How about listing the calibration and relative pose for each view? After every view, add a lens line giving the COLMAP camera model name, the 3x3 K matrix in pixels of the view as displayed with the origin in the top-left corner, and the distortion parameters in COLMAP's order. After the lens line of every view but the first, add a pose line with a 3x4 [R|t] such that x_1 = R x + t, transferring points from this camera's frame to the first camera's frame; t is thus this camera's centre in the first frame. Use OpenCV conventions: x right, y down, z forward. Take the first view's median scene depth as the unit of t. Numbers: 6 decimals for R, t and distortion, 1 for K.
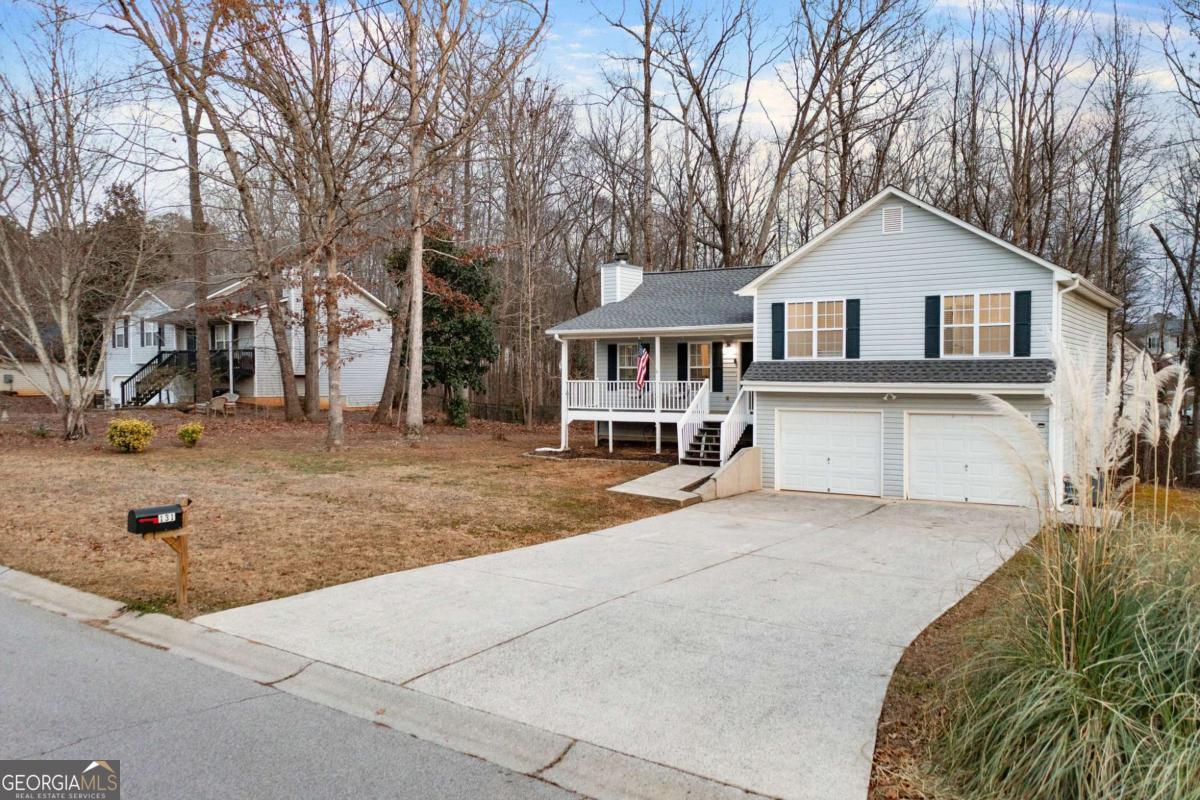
lens RADIAL K [[959.9, 0, 600.0], [0, 959.9, 400.0], [0, 0, 1]] dist [-0.001120, 0.001419]
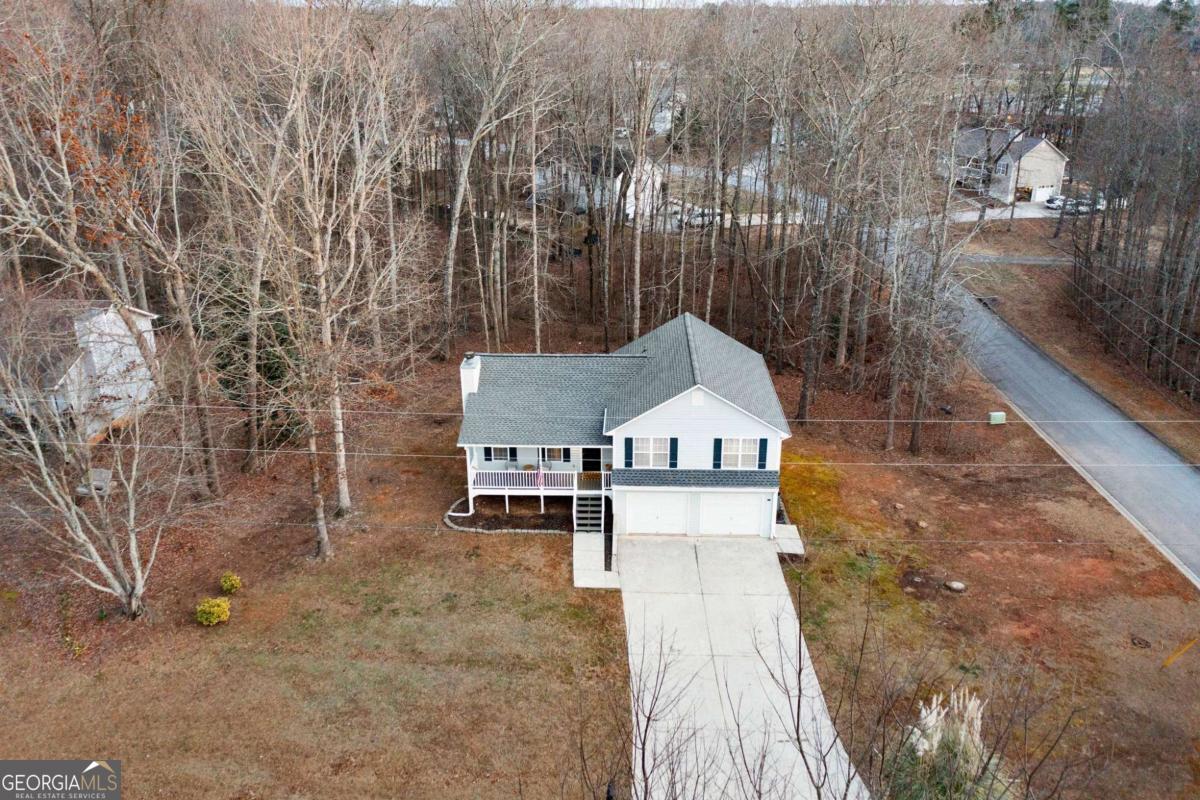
lens RADIAL K [[959.9, 0, 600.0], [0, 959.9, 400.0], [0, 0, 1]] dist [-0.001120, 0.001419]
pose [[0.856404, -0.204472, 0.474093, -0.651542], [0.025863, 0.934075, 0.356139, -0.771615], [-0.515659, -0.292737, 0.805233, -0.324486]]
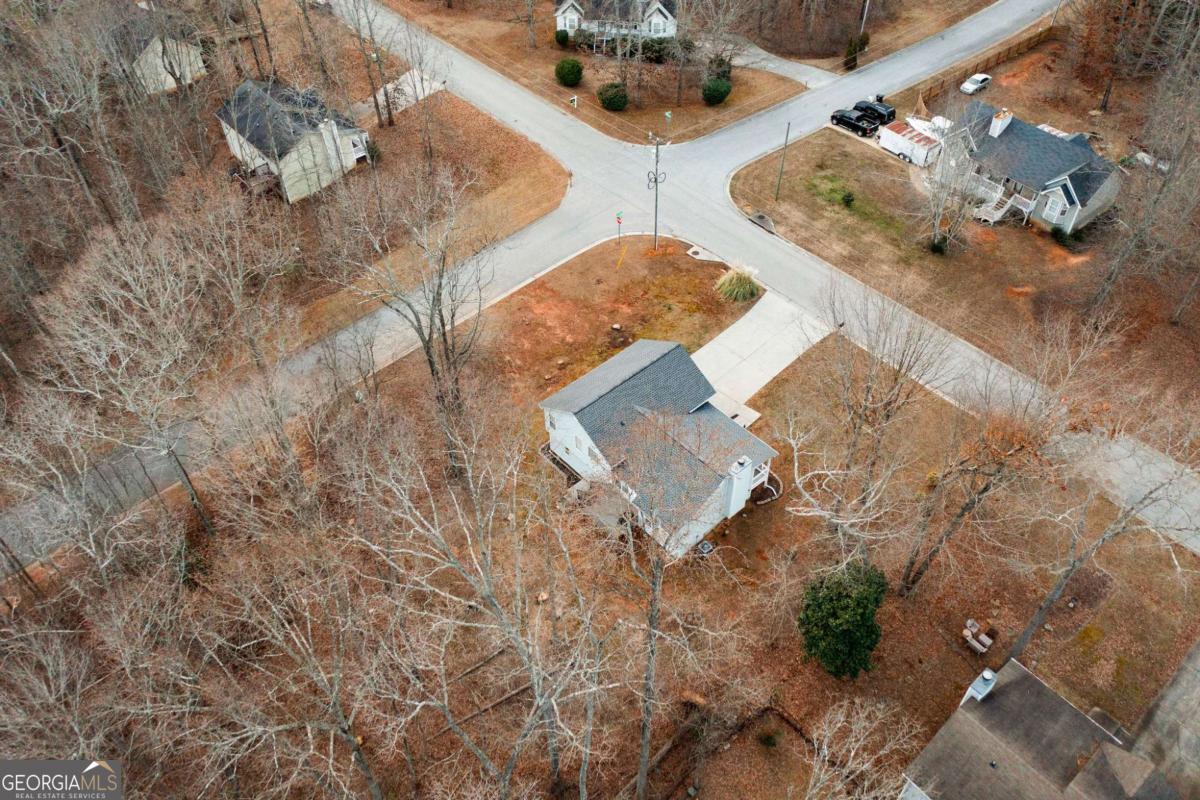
lens RADIAL K [[959.9, 0, 600.0], [0, 959.9, 400.0], [0, 0, 1]] dist [-0.001120, 0.001419]
pose [[-0.967385, -0.175727, 0.182444, -0.048658], [0.012579, 0.686025, 0.727469, -2.180827], [-0.252997, 0.706038, -0.661440, 3.013718]]
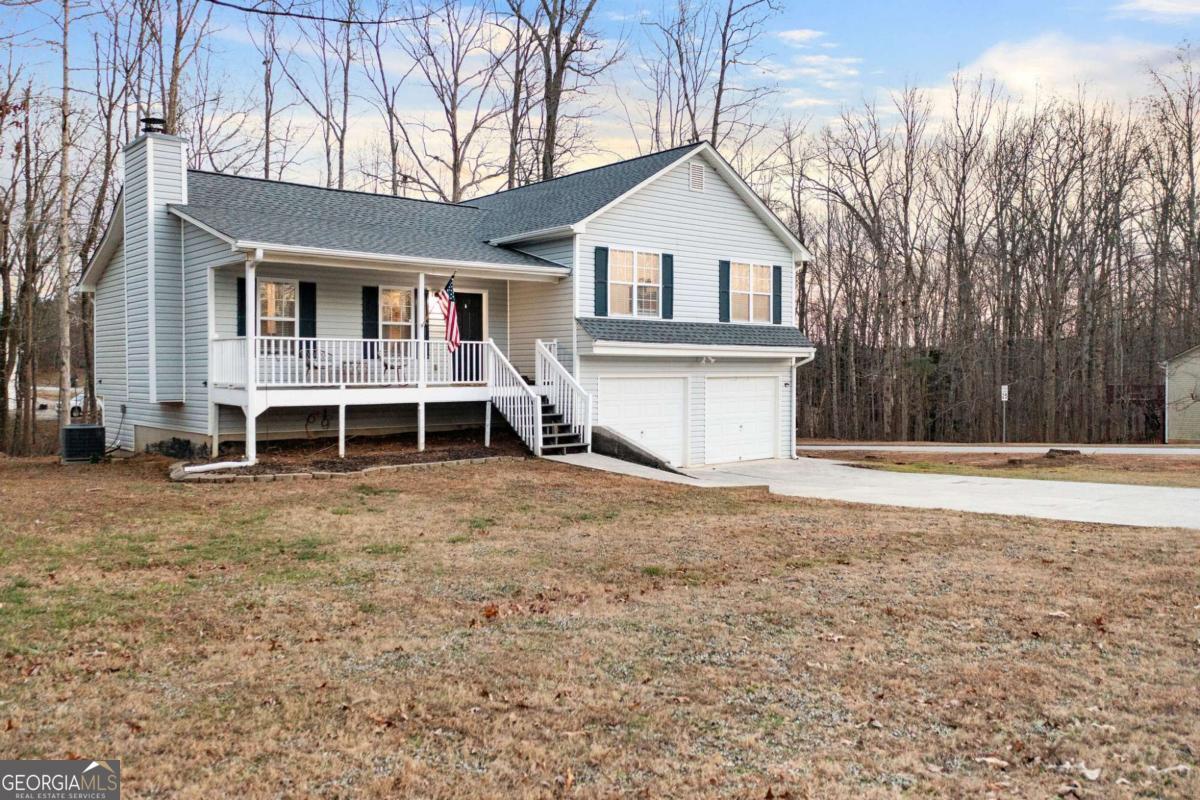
lens RADIAL K [[959.9, 0, 600.0], [0, 959.9, 400.0], [0, 0, 1]] dist [-0.001120, 0.001419]
pose [[0.247619, -0.031352, 0.968350, -0.612150], [0.025846, 0.999334, 0.025746, 0.008351], [-0.968513, 0.018653, 0.248264, 0.800774]]
